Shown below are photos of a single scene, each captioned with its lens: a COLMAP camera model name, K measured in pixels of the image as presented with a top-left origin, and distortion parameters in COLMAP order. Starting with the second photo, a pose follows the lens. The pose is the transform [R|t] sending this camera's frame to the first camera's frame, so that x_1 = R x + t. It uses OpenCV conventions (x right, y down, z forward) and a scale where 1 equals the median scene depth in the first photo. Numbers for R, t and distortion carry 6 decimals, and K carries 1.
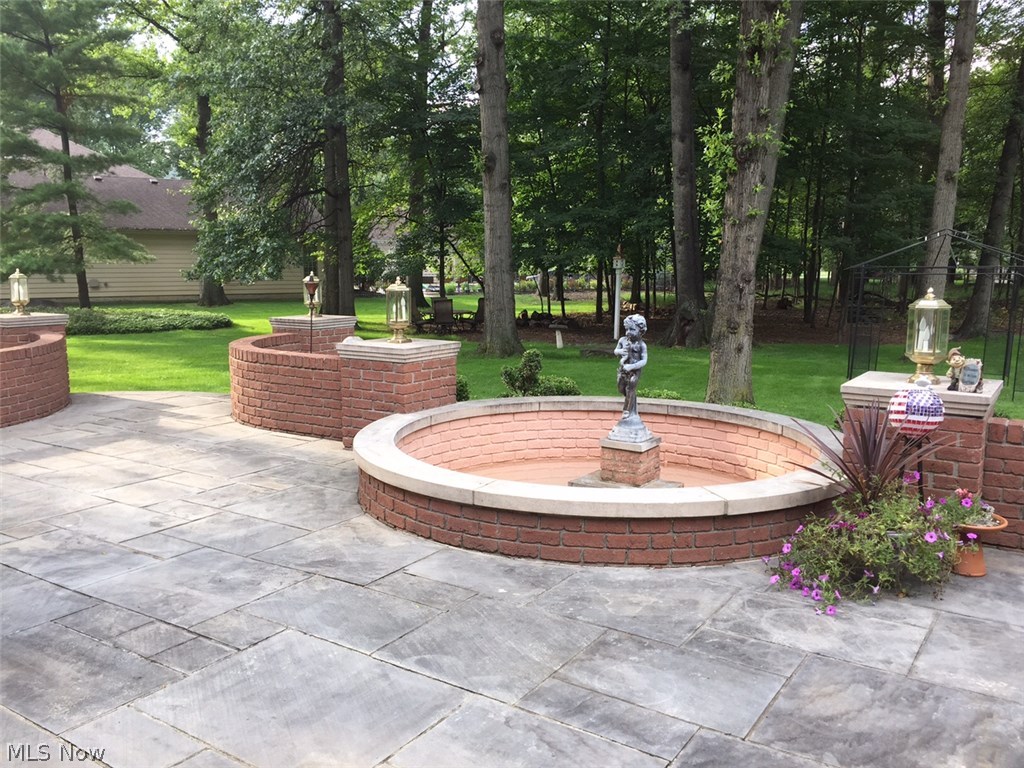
lens RADIAL K [[861.6, 0, 512.9], [0, 861.6, 376.5], [0, 0, 1]] dist [0.075342, -0.095039]
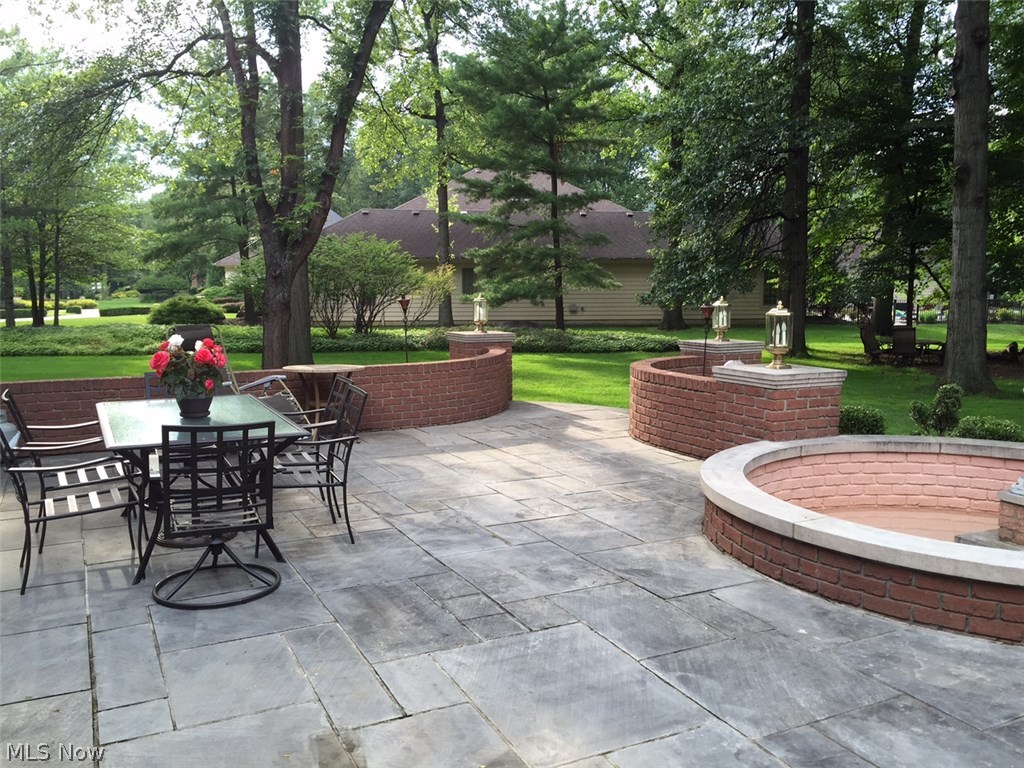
lens RADIAL K [[861.6, 0, 509.2], [0, 861.6, 379.1], [0, 0, 1]] dist [0.075342, -0.095039]
pose [[0.866624, 0.052865, -0.496153, 0.095711], [-0.065964, 0.997782, -0.008903, 0.001413], [0.494582, 0.040444, 0.868189, 0.002636]]
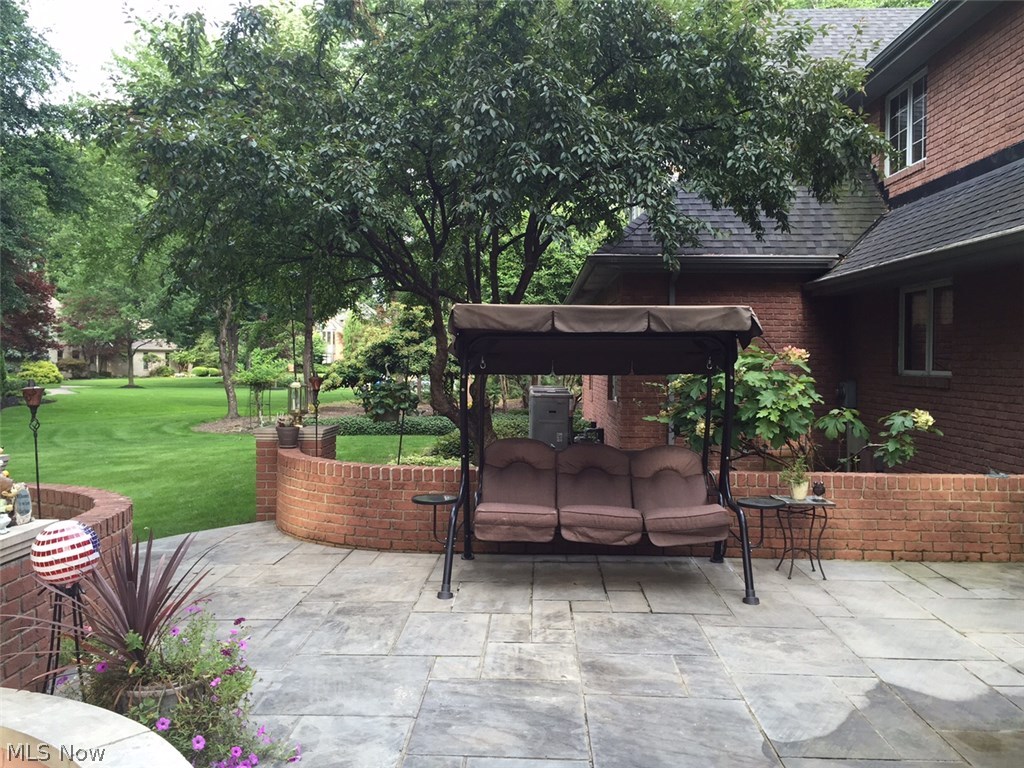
lens RADIAL K [[861.6, 0, 512.0], [0, 861.6, 383.0], [0, 0, 1]] dist [0.075342, -0.095039]
pose [[-0.527239, -0.027001, 0.849288, -0.281320], [0.106244, 0.989557, 0.097417, -0.095428], [-0.843049, 0.141594, -0.518864, 0.665147]]
